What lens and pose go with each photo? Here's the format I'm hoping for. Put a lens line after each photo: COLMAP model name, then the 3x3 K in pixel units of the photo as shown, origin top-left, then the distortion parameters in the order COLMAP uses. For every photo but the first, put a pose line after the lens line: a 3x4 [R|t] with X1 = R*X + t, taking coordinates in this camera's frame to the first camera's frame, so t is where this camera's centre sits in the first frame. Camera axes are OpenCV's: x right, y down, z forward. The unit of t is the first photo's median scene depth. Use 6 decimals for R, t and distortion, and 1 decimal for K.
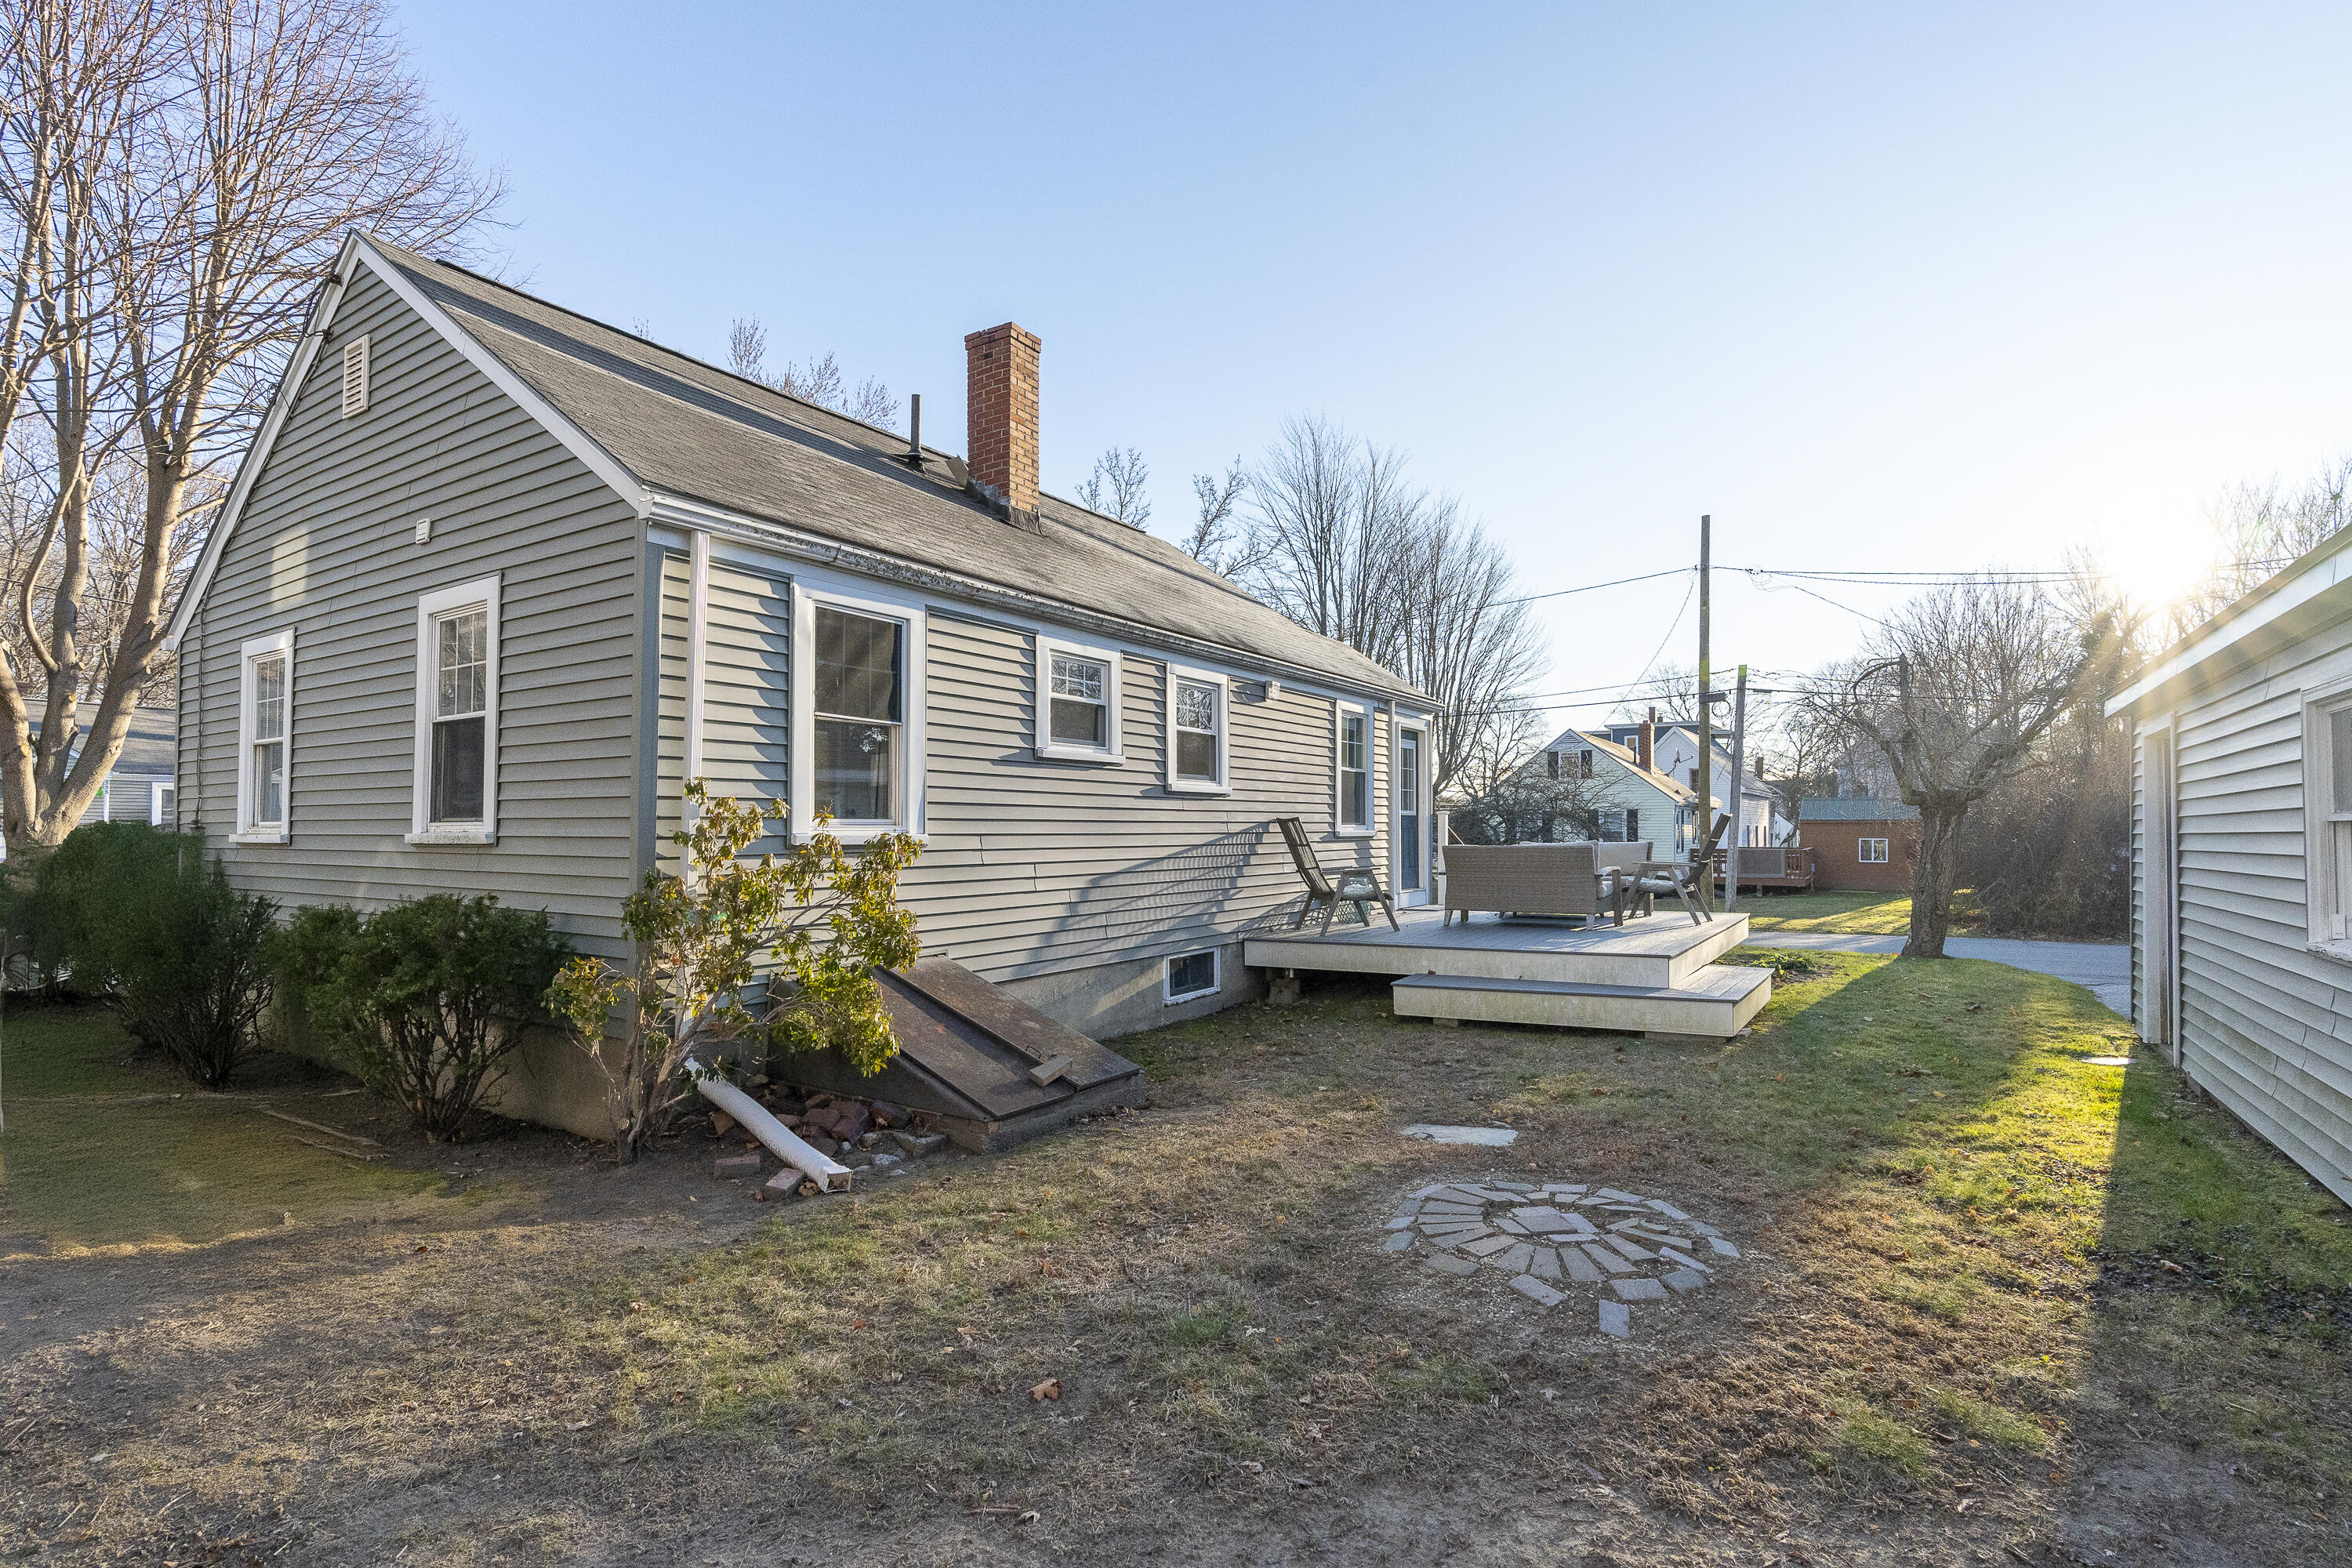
lens RADIAL K [[1089.4, 0, 1197.6], [0, 1089.4, 827.4], [0, 0, 1]] dist [-0.003709, 0.000291]
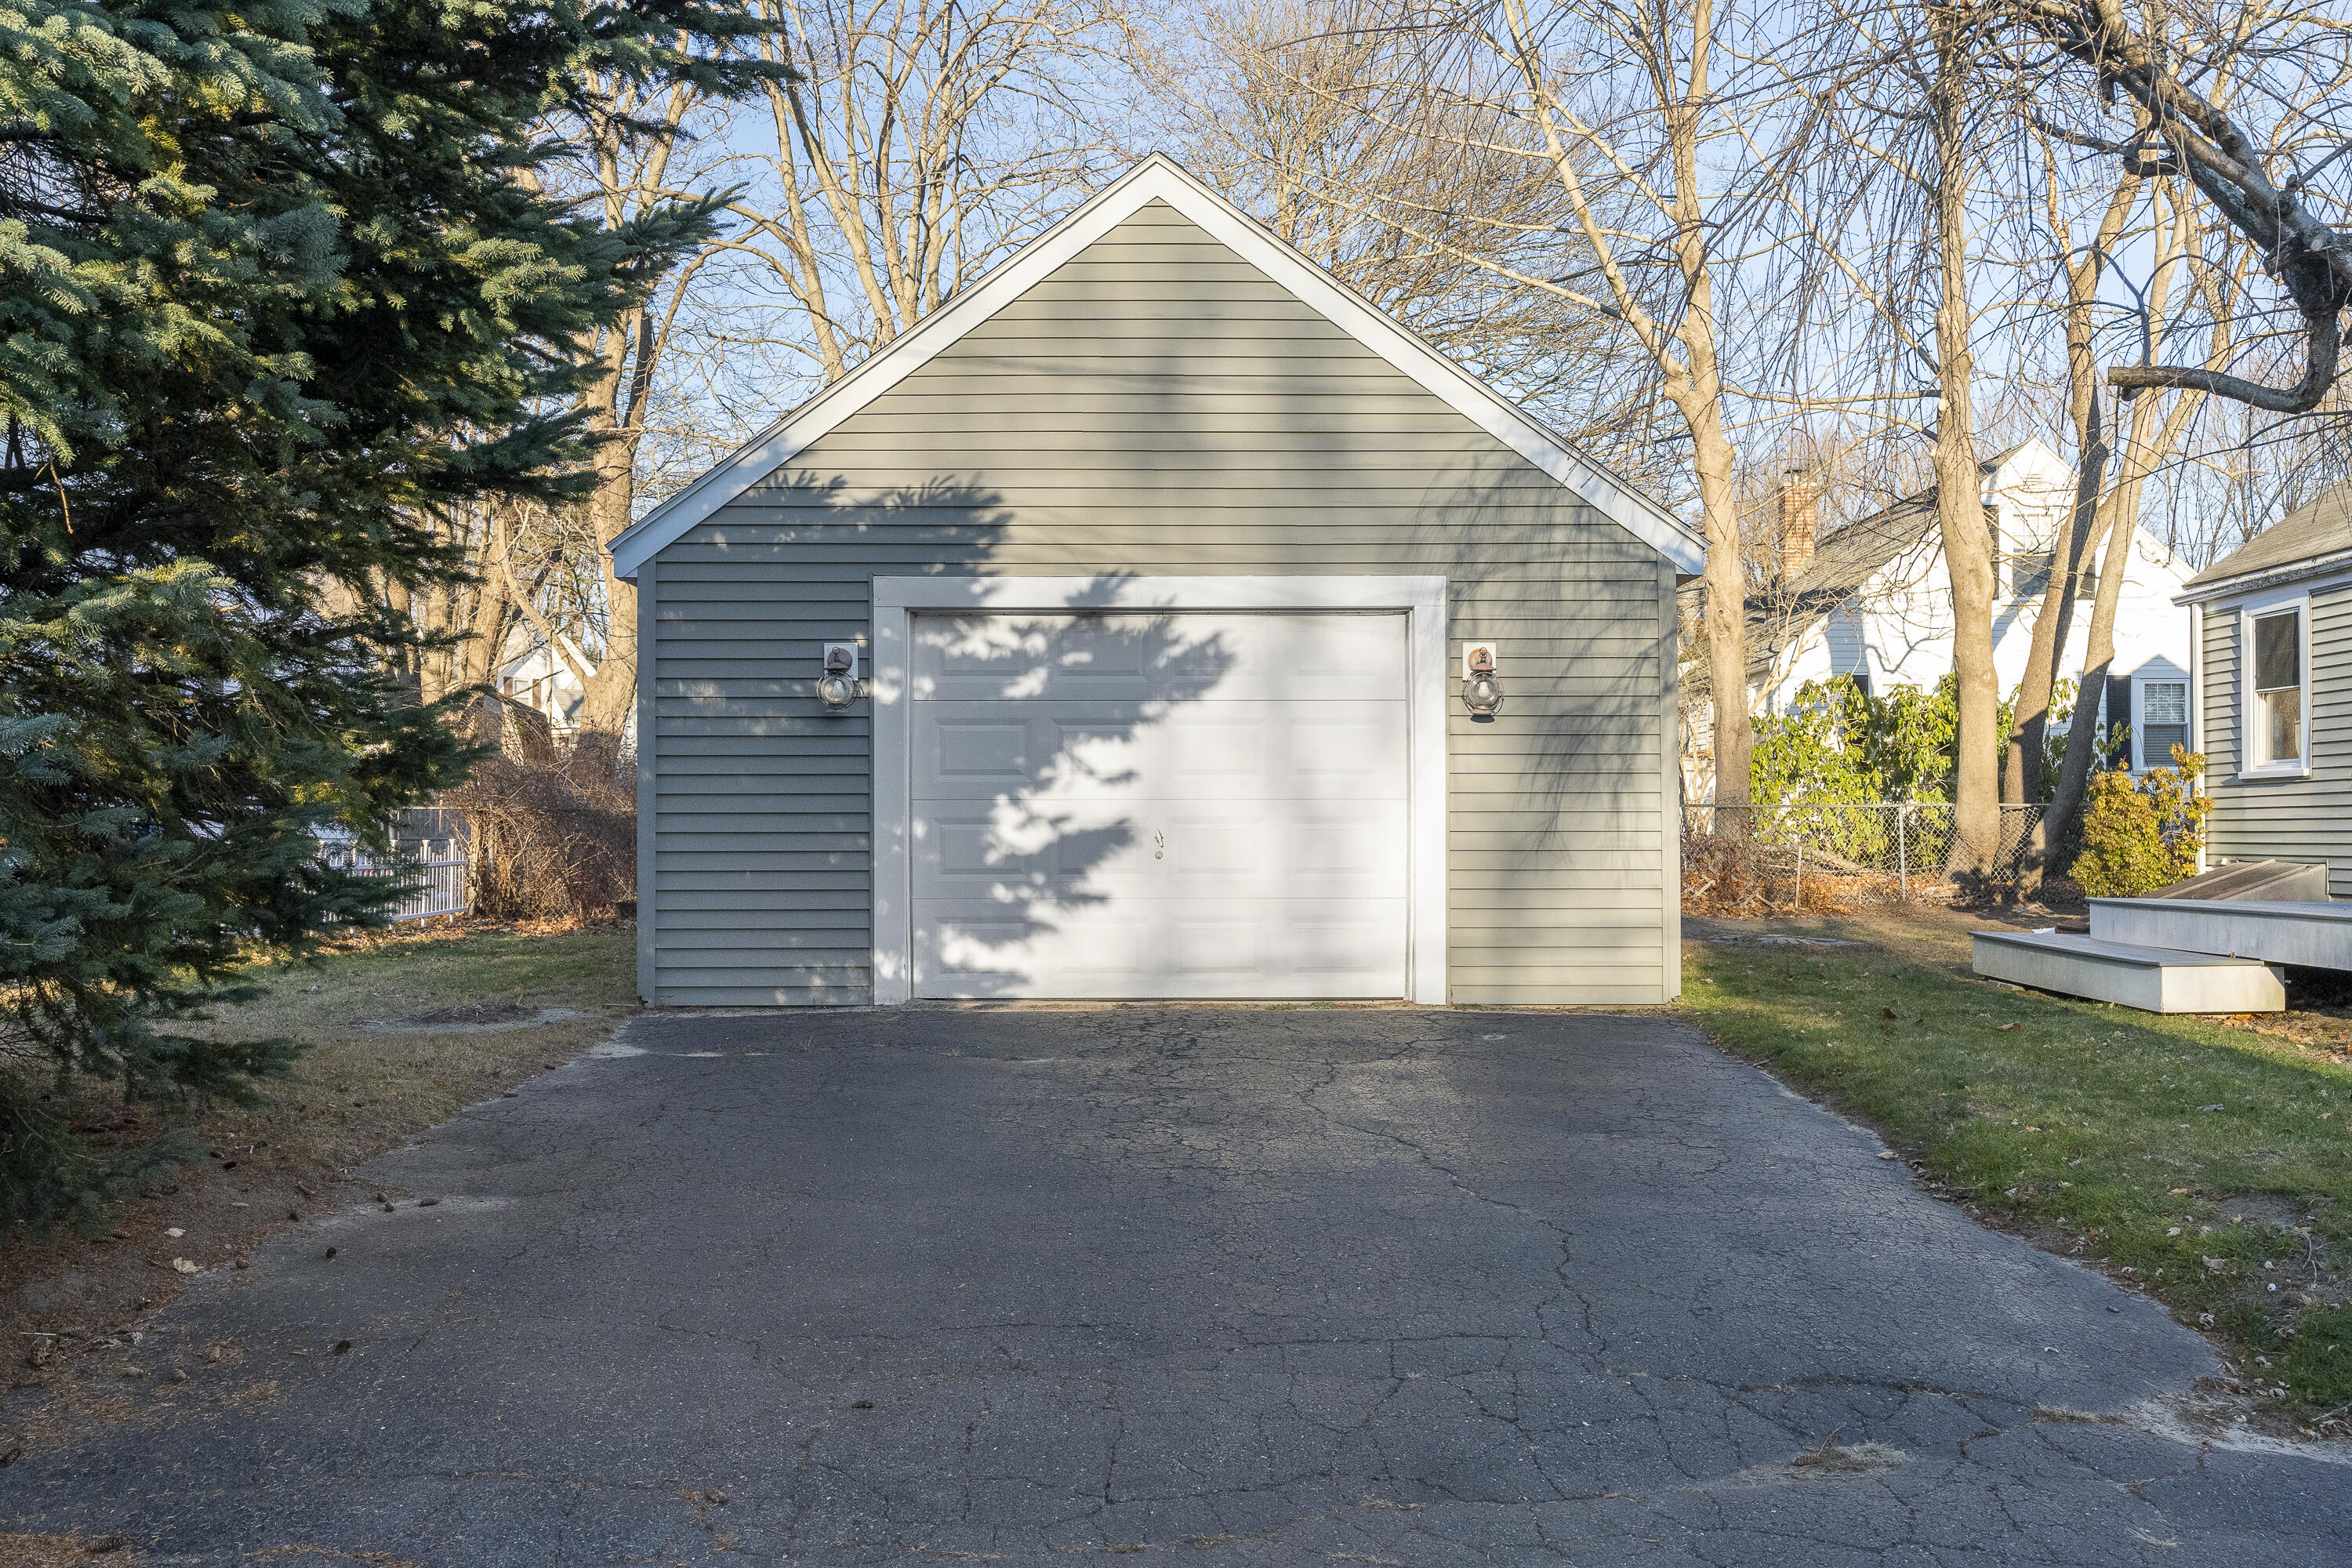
lens RADIAL K [[1950.9, 0, 1176.3], [0, 1950.9, 822.2], [0, 0, 1]] dist [-0.002639, -0.001066]
pose [[-0.841301, 0.005261, -0.540542, 1.238644], [0.012888, 0.999864, -0.010327, 0.044653], [0.540414, -0.015654, -0.841254, 1.288479]]
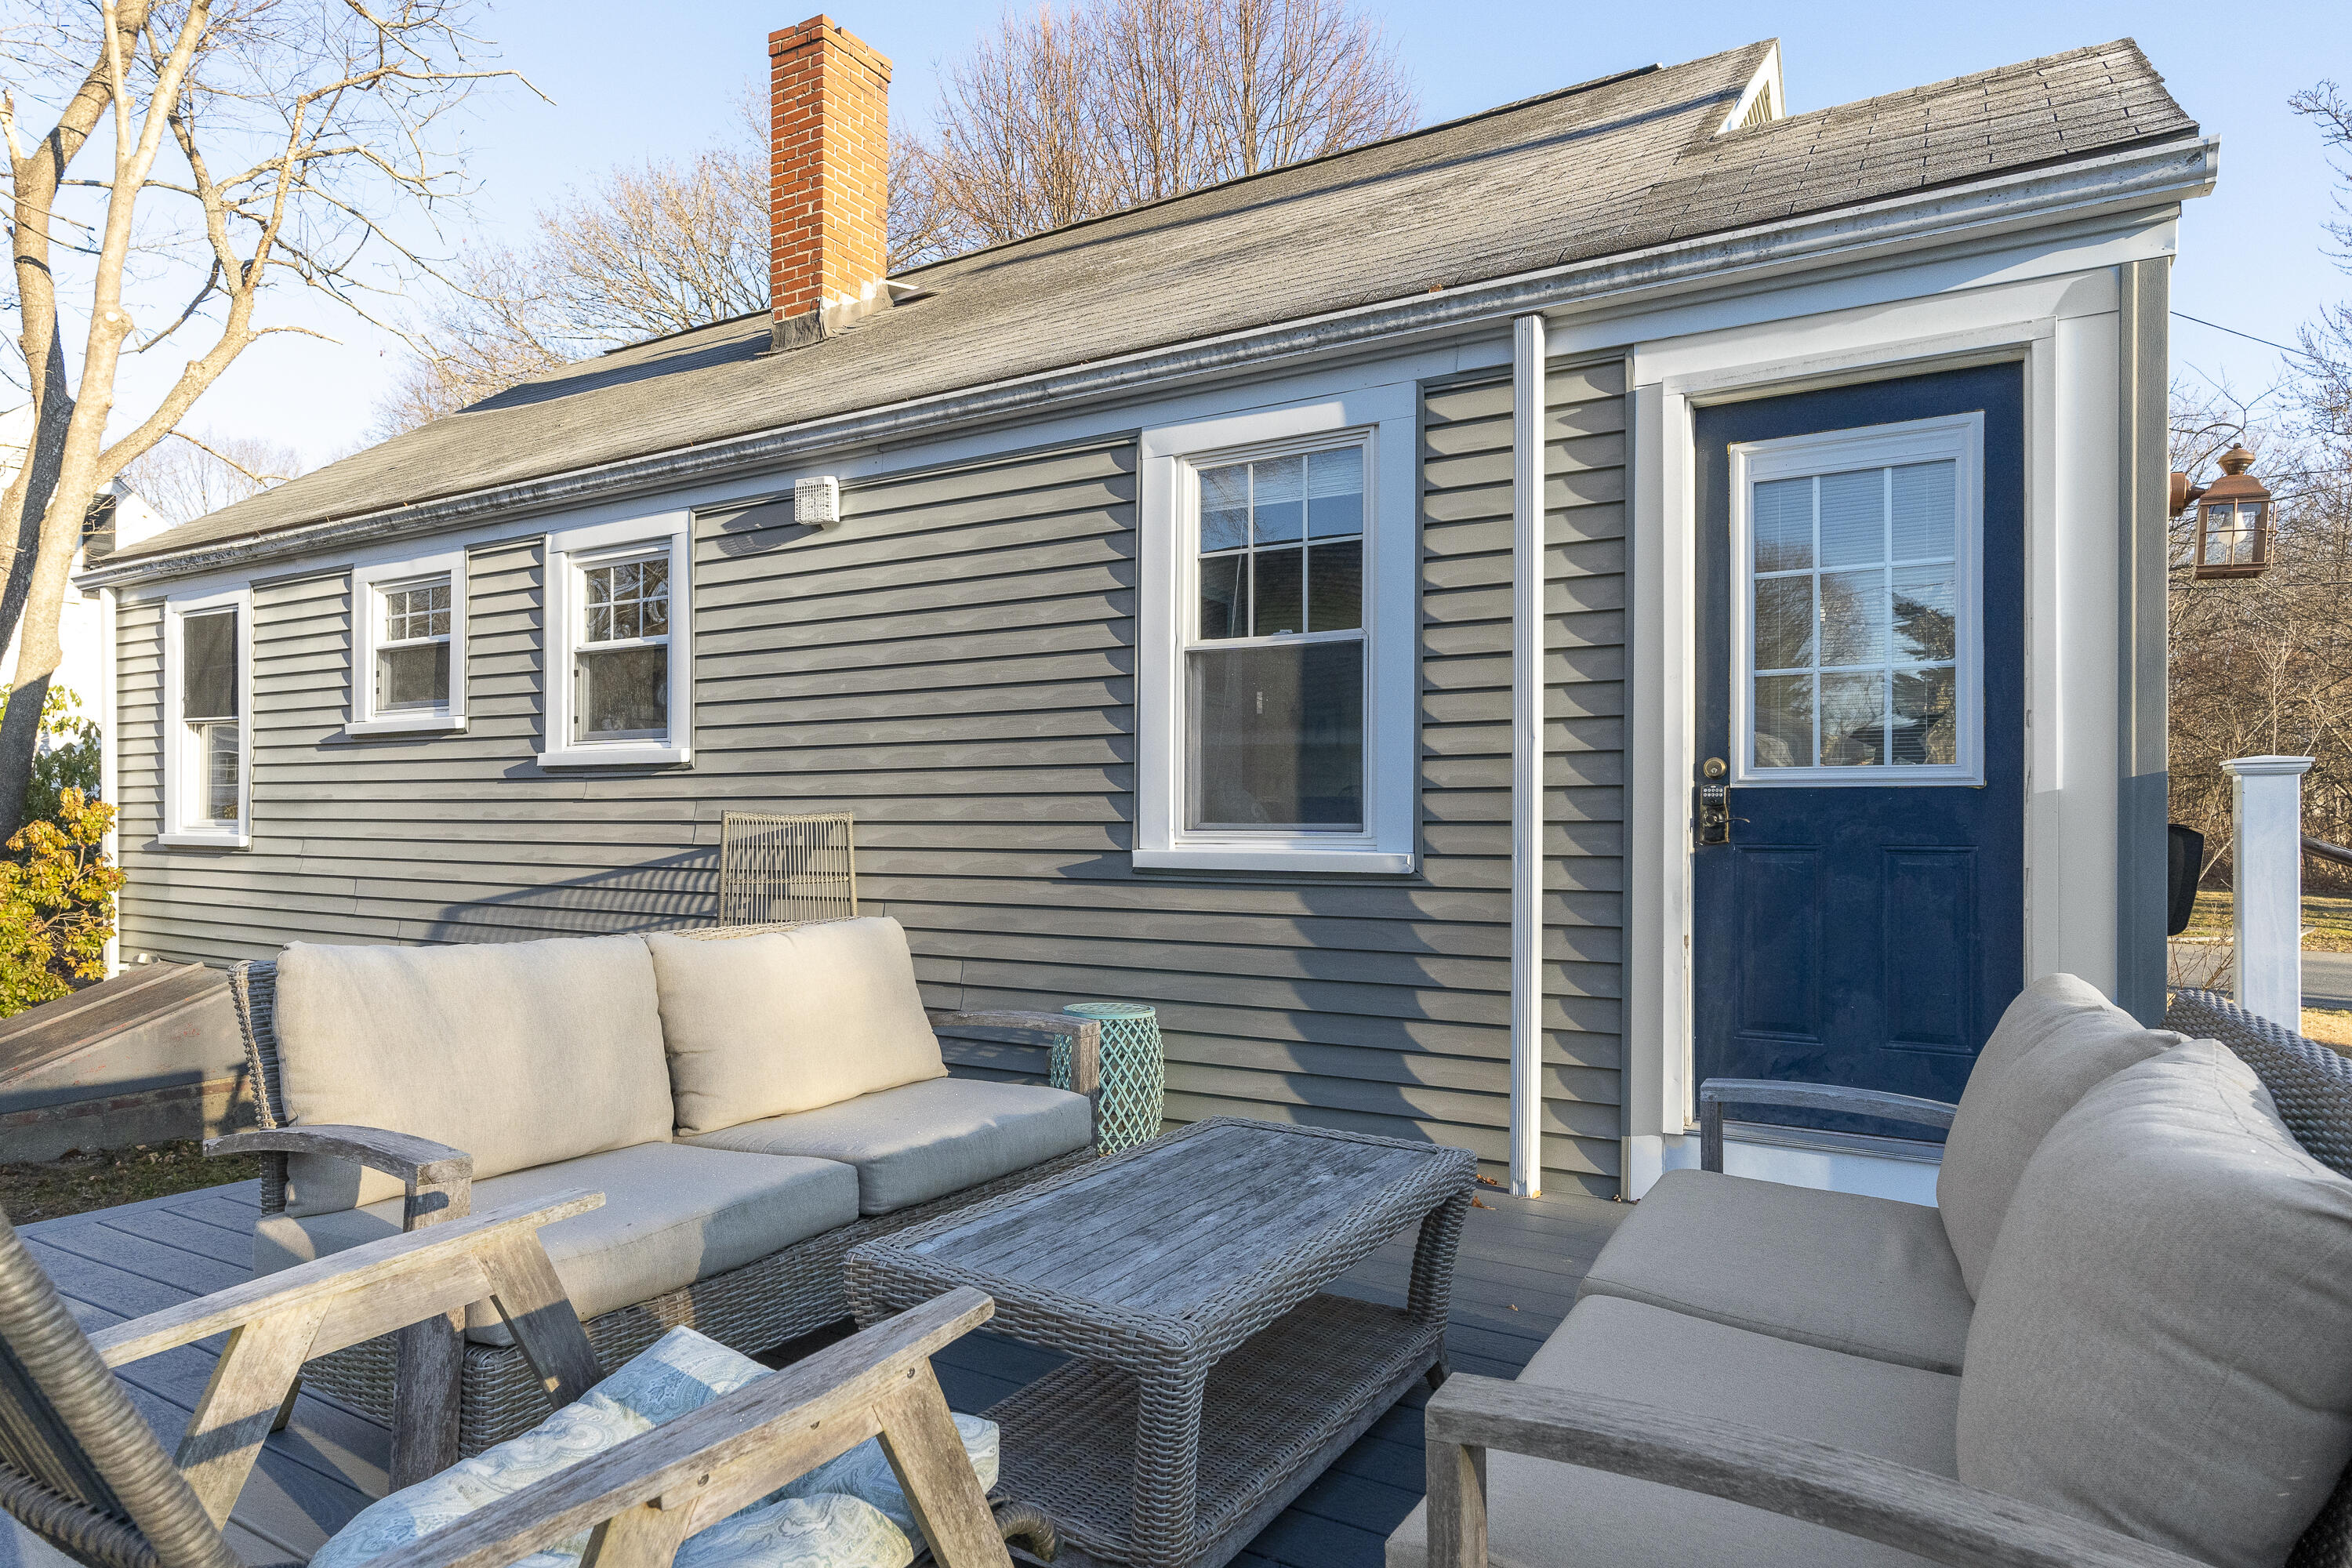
lens RADIAL K [[1336.8, 0, 1178.6], [0, 1336.8, 811.9], [0, 0, 1]] dist [-0.005362, 0.004013]
pose [[0.044635, 0.002012, -0.999001, 0.516946], [0.002997, 0.999993, 0.002148, -0.008168], [0.998999, -0.003090, 0.044629, 0.998967]]
